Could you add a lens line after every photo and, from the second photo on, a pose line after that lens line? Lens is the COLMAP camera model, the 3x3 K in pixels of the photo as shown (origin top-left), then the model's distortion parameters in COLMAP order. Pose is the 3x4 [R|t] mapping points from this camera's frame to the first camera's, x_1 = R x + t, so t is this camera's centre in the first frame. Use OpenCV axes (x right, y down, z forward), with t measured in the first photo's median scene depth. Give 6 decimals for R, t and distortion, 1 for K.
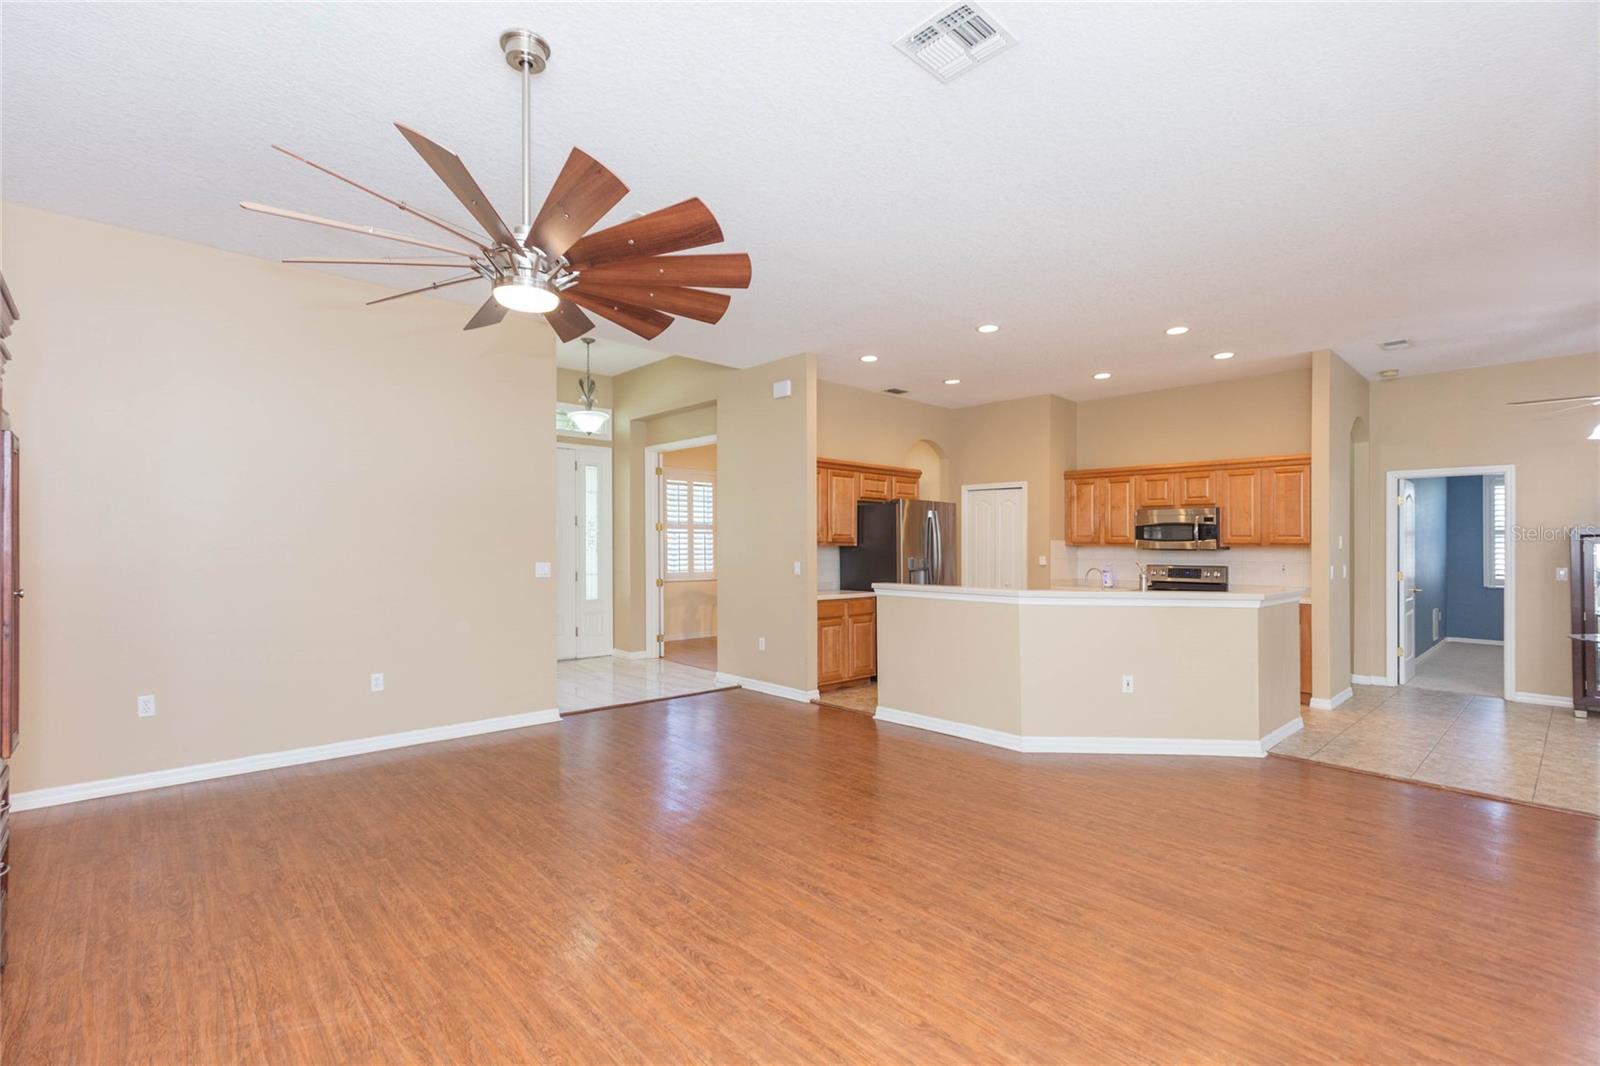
lens RADIAL K [[721.8, 0, 806.9], [0, 721.8, 536.8], [0, 0, 1]] dist [0.004955, -0.000914]
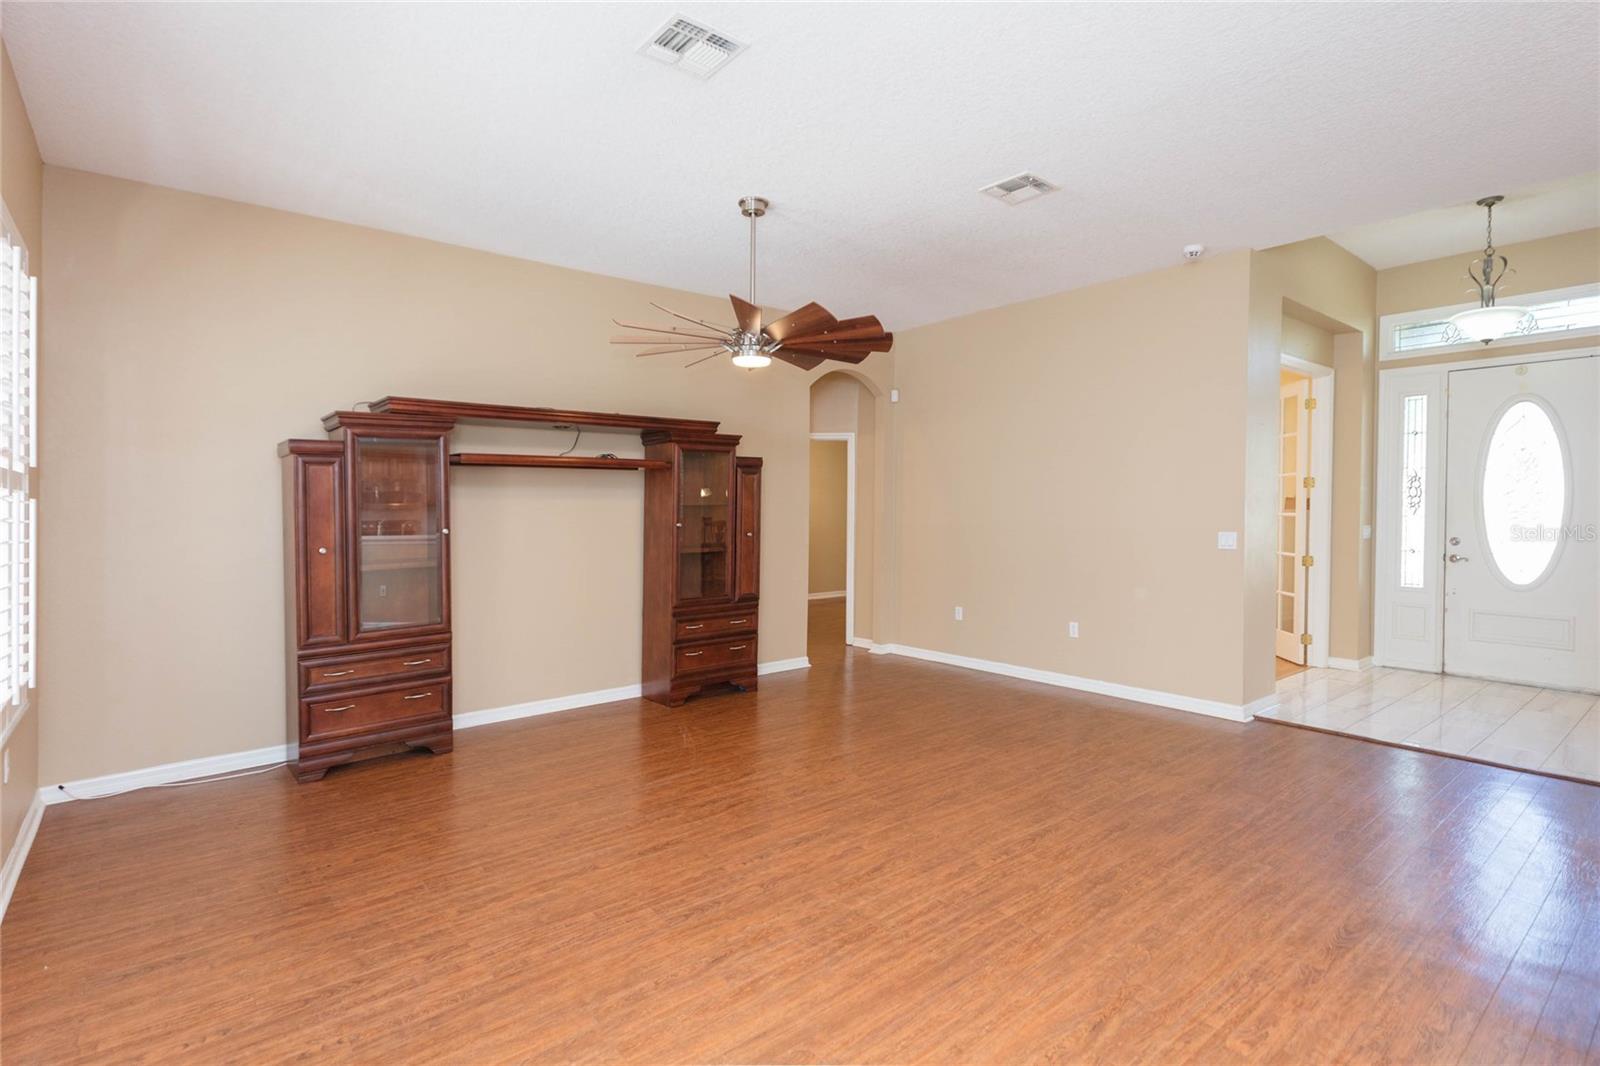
lens RADIAL K [[787.9, 0, 803.8], [0, 787.9, 497.1], [0, 0, 1]] dist [0.003819, 0.001270]
pose [[-0.058879, -0.016604, -0.998127, 0.689023], [0.015438, 0.999727, -0.017541, 0.002582], [0.998146, -0.016441, -0.058606, 0.627367]]
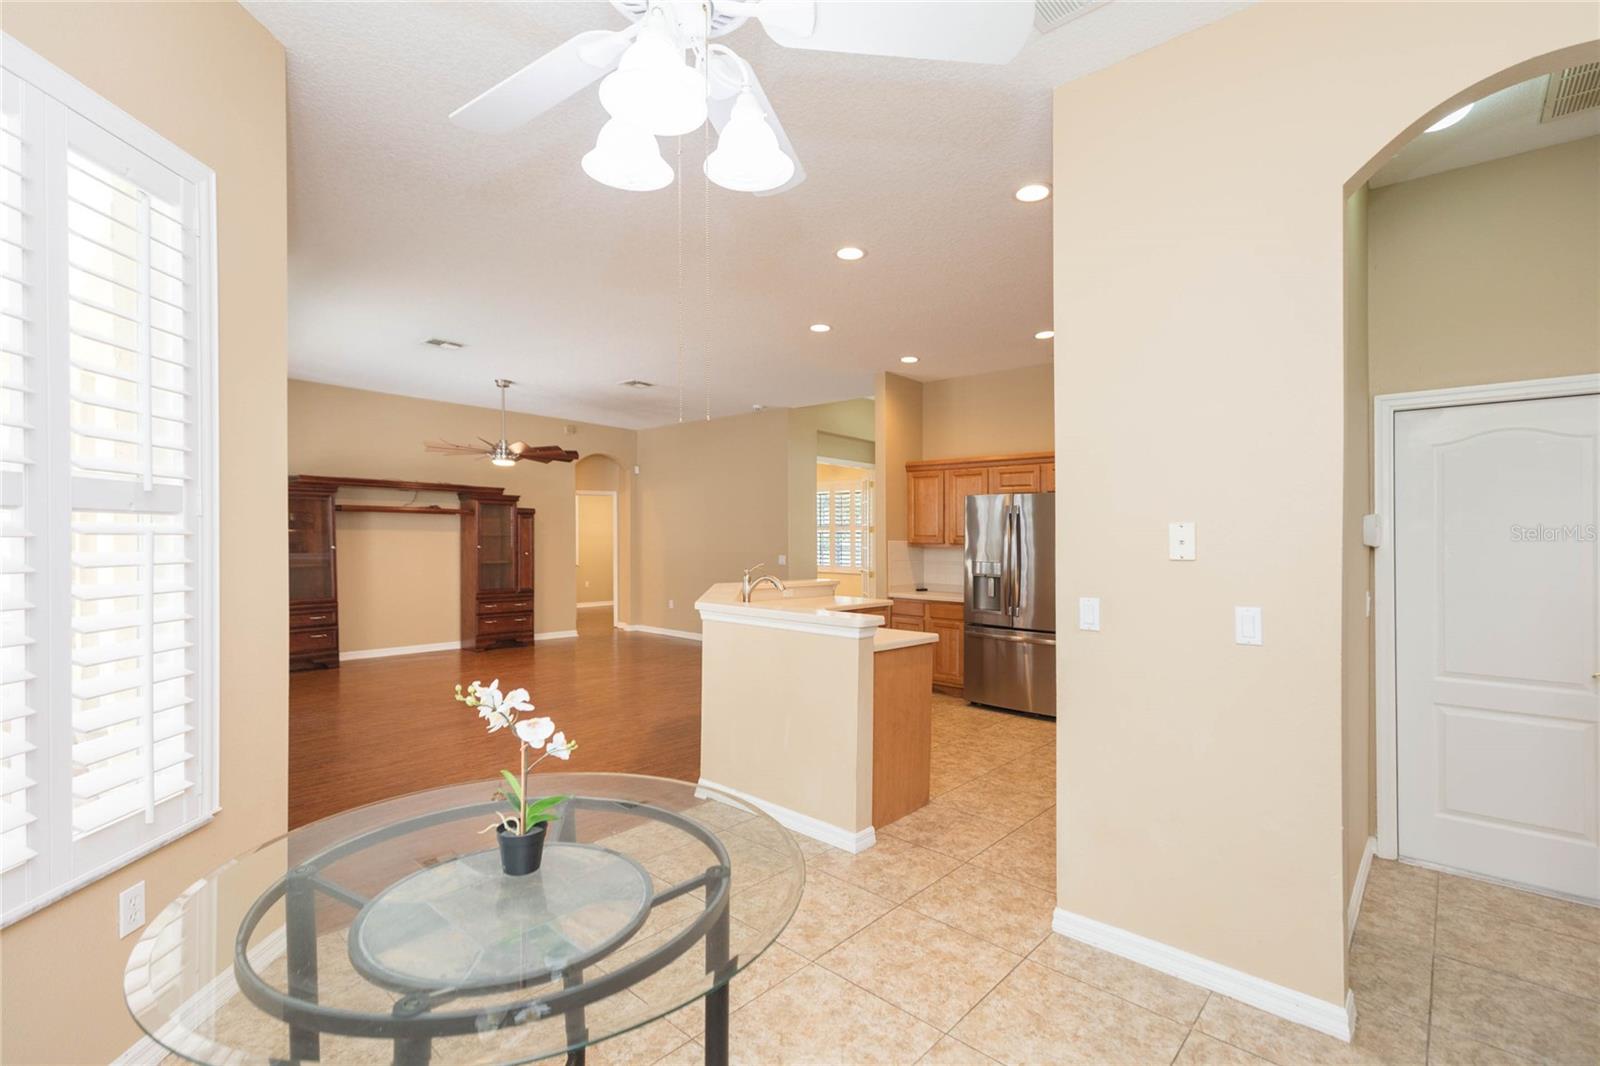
lens RADIAL K [[721.8, 0, 787.4], [0, 721.8, 533.2], [0, 0, 1]] dist [0.004955, -0.000914]
pose [[0.073885, -0.013030, -0.997182, 1.423064], [-0.002407, 0.999909, -0.013244, 0.007891], [0.997264, 0.003379, 0.073847, 1.012935]]
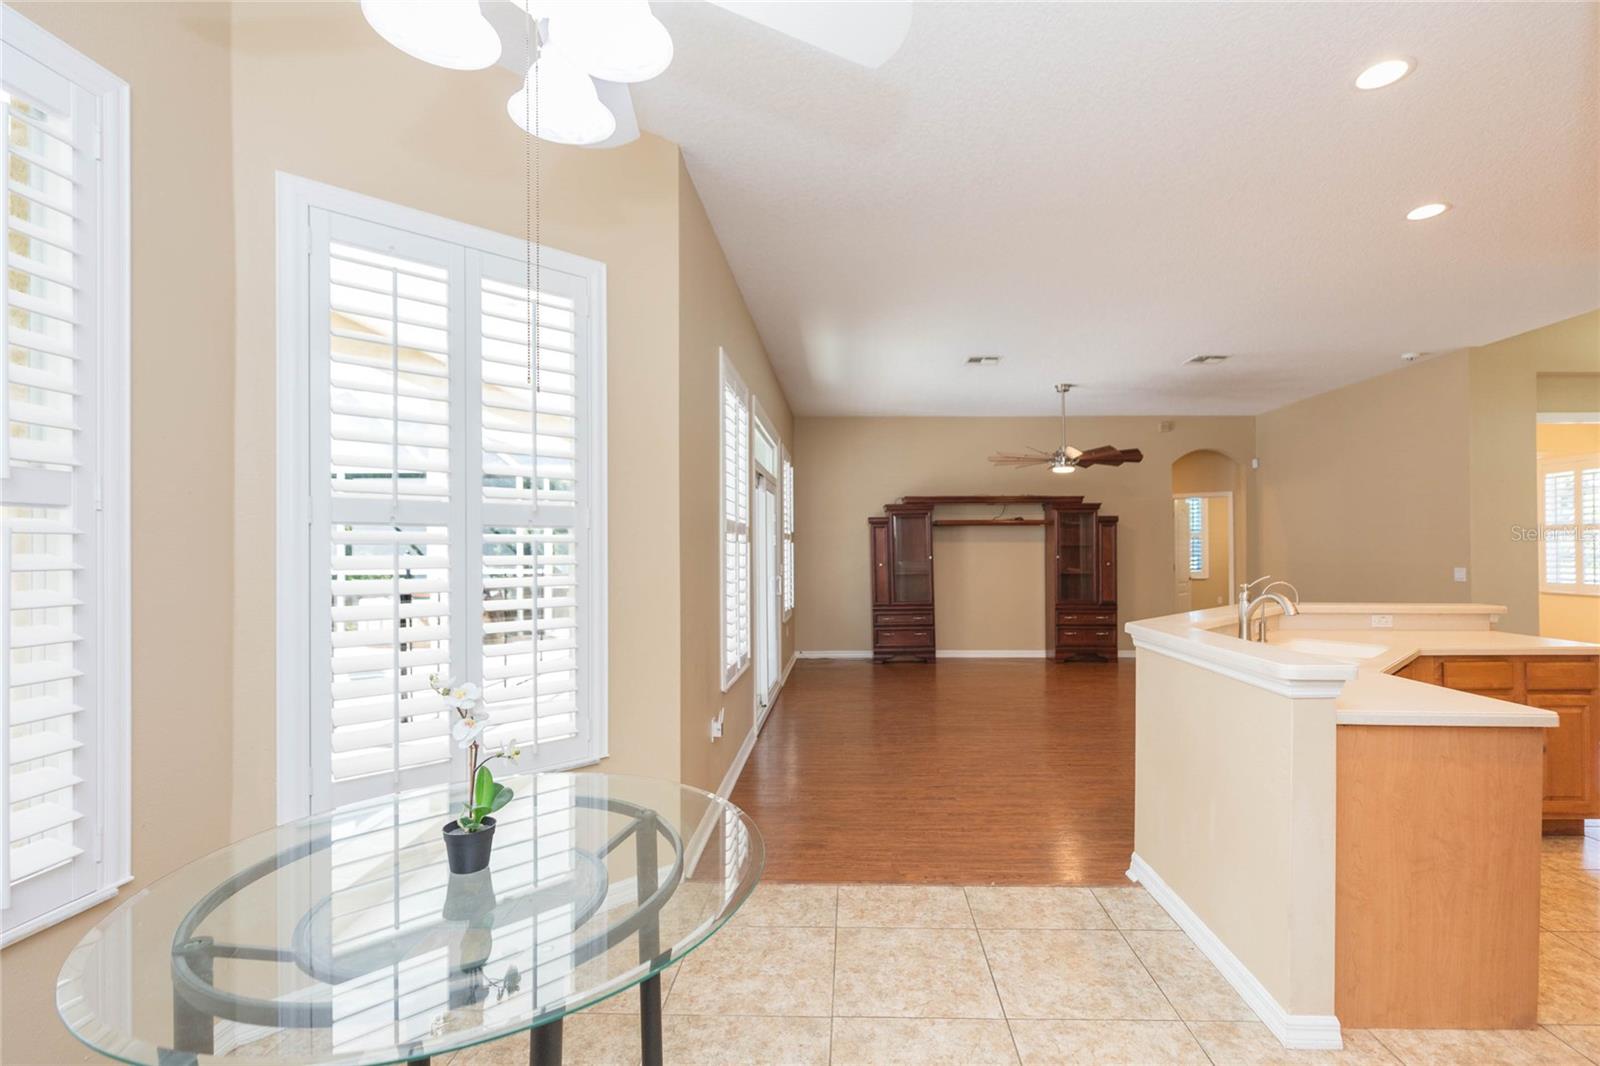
lens RADIAL K [[721.8, 0, 837.0], [0, 721.8, 544.8], [0, 0, 1]] dist [0.004955, -0.000914]
pose [[-0.694633, -0.007516, -0.719325, 1.236952], [0.005820, 0.999854, -0.016068, 0.015216], [0.719341, -0.015348, -0.694488, 1.223841]]
